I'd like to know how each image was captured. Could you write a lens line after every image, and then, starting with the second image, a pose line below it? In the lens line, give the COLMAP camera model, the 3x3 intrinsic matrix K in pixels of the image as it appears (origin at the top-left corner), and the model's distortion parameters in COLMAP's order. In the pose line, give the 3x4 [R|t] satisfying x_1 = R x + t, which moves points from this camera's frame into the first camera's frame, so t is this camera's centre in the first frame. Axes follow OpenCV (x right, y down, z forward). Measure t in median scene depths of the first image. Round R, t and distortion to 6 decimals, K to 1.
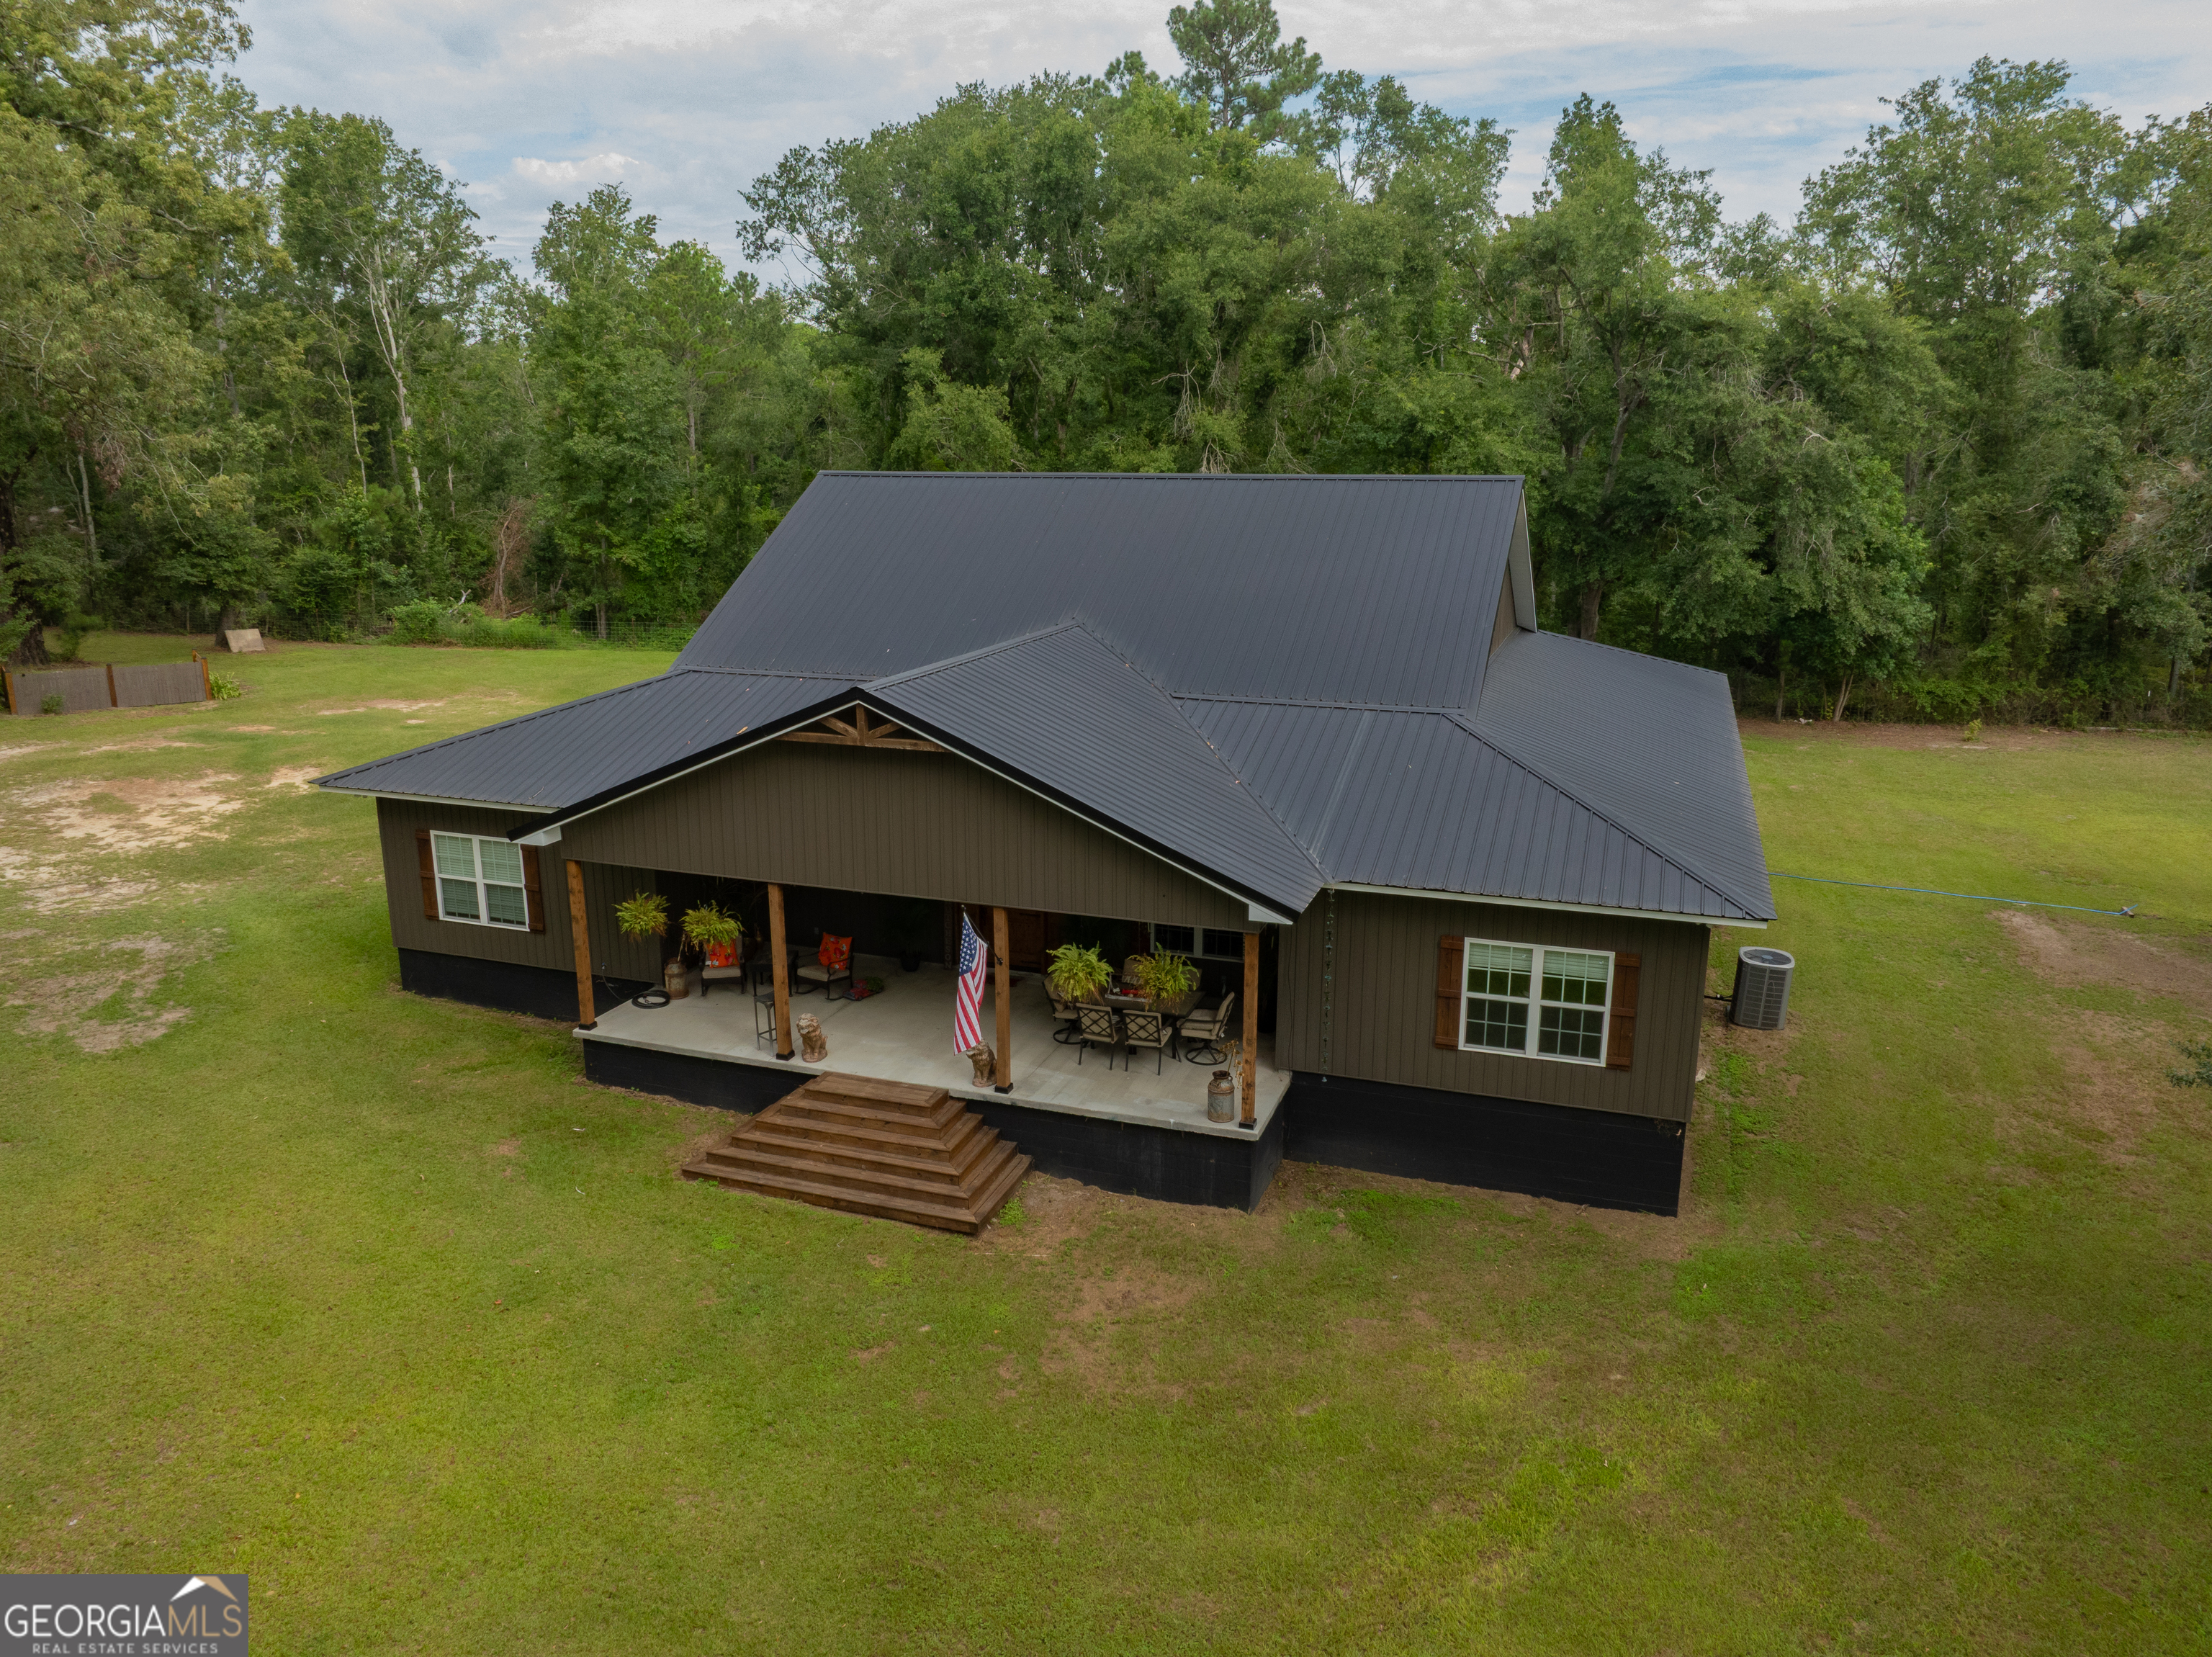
lens RADIAL K [[1551.8, 0, 1106.0], [0, 1551.8, 828.5], [0, 0, 1]] dist [-0.033653, 0.001124]
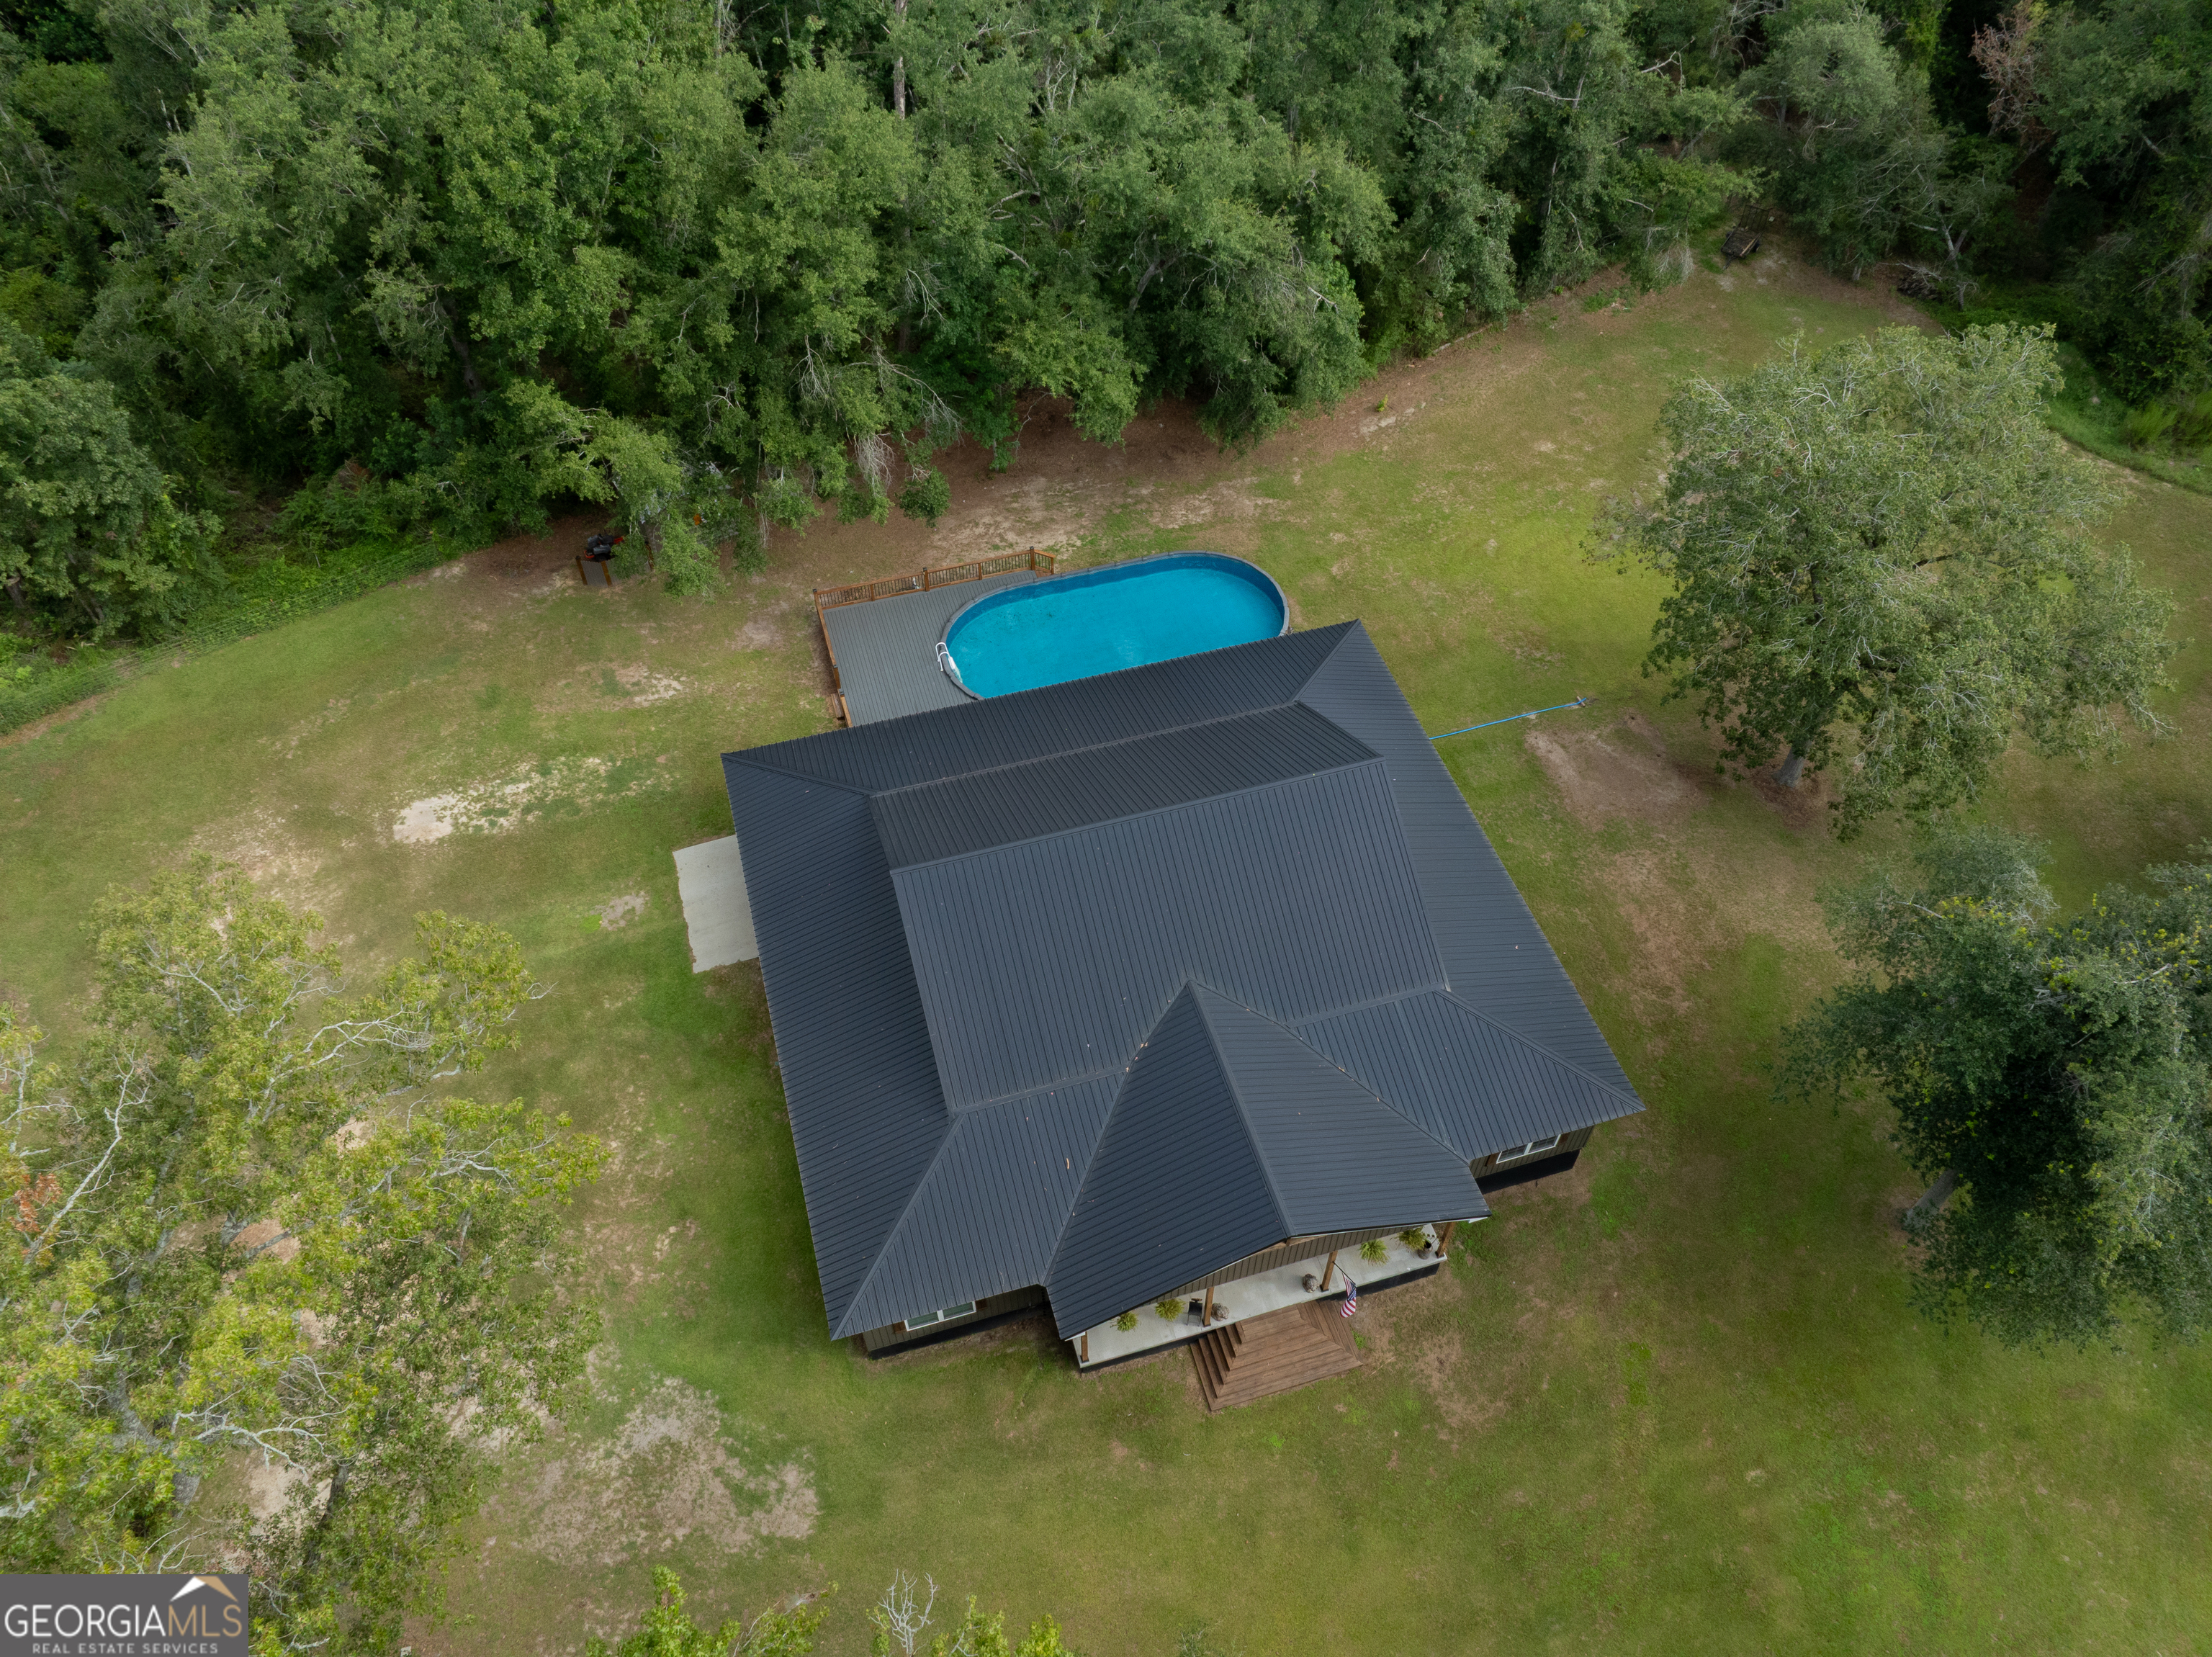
lens RADIAL K [[1551.8, 0, 1106.0], [0, 1551.8, 828.5], [0, 0, 1]] dist [-0.033653, 0.001124]
pose [[0.803538, -0.459934, 0.377873, -0.628853], [0.134228, 0.758463, 0.637743, -1.295211], [-0.579923, -0.461730, 0.671190, 0.074455]]
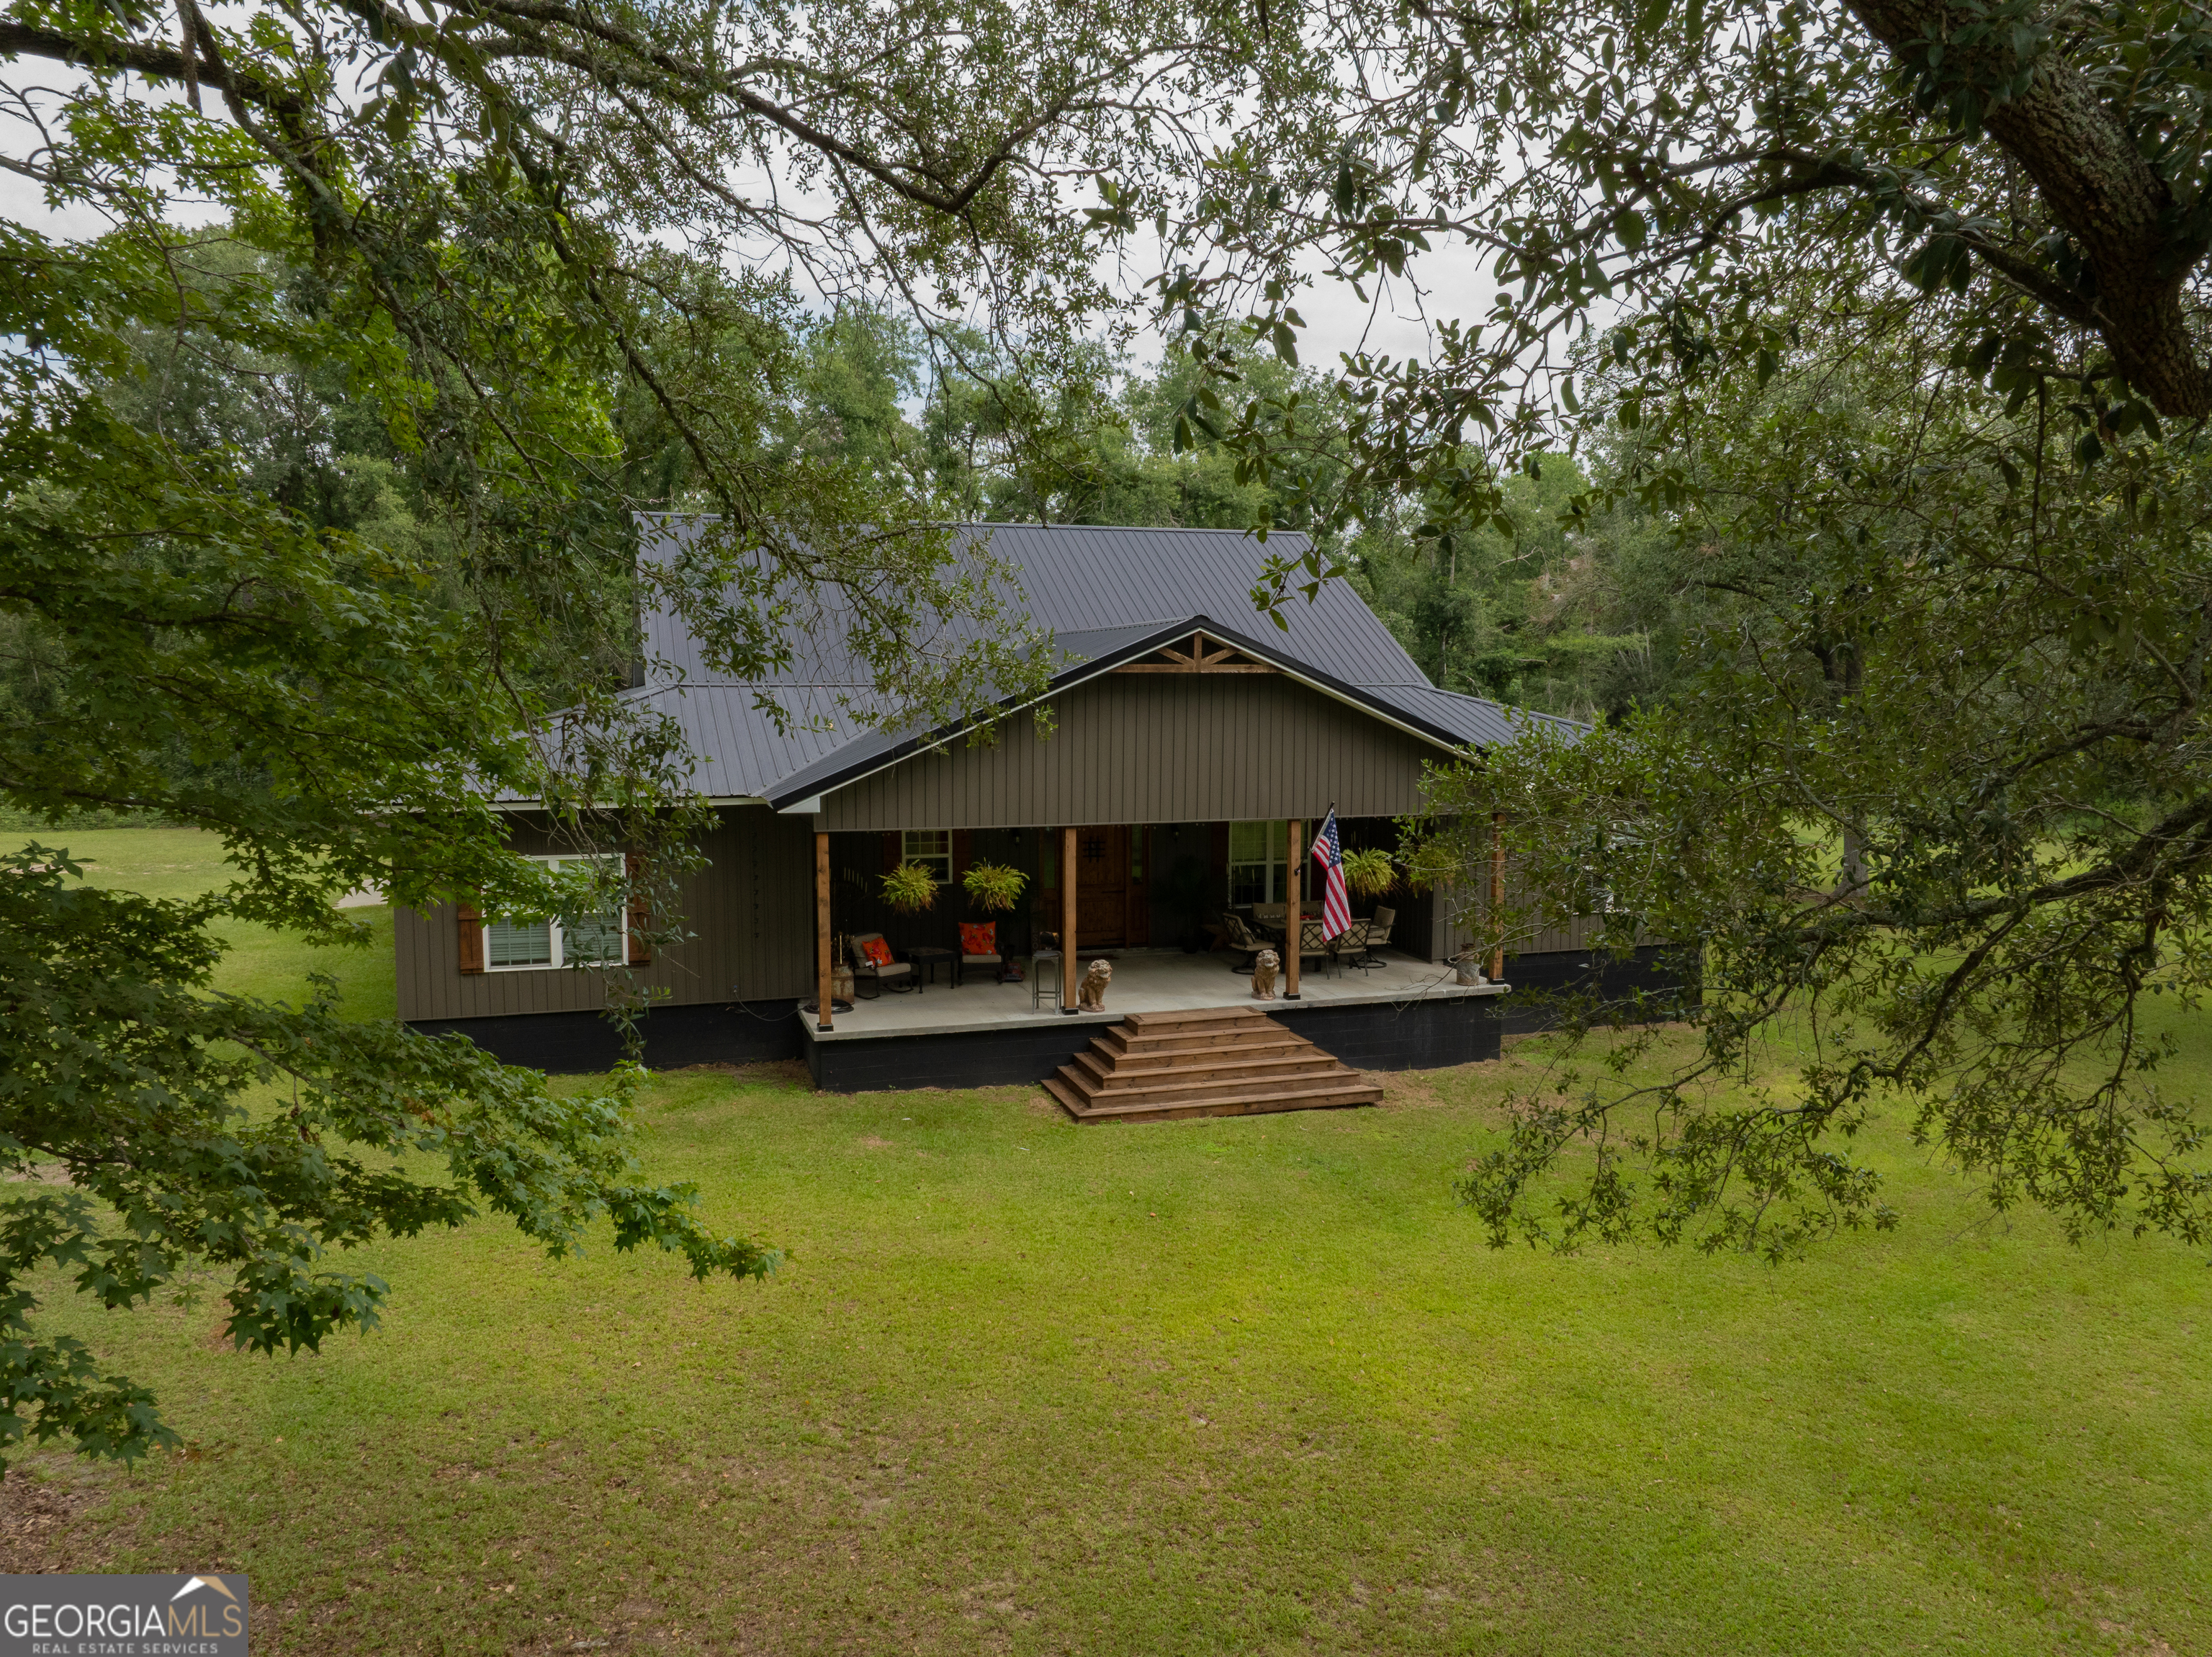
lens RADIAL K [[1551.8, 0, 1106.0], [0, 1551.8, 828.5], [0, 0, 1]] dist [-0.033653, 0.001124]
pose [[0.790857, -0.056161, 0.609418, -0.661603], [0.149888, 0.983228, -0.103904, 0.117547], [-0.593362, 0.173518, 0.786011, 0.167441]]
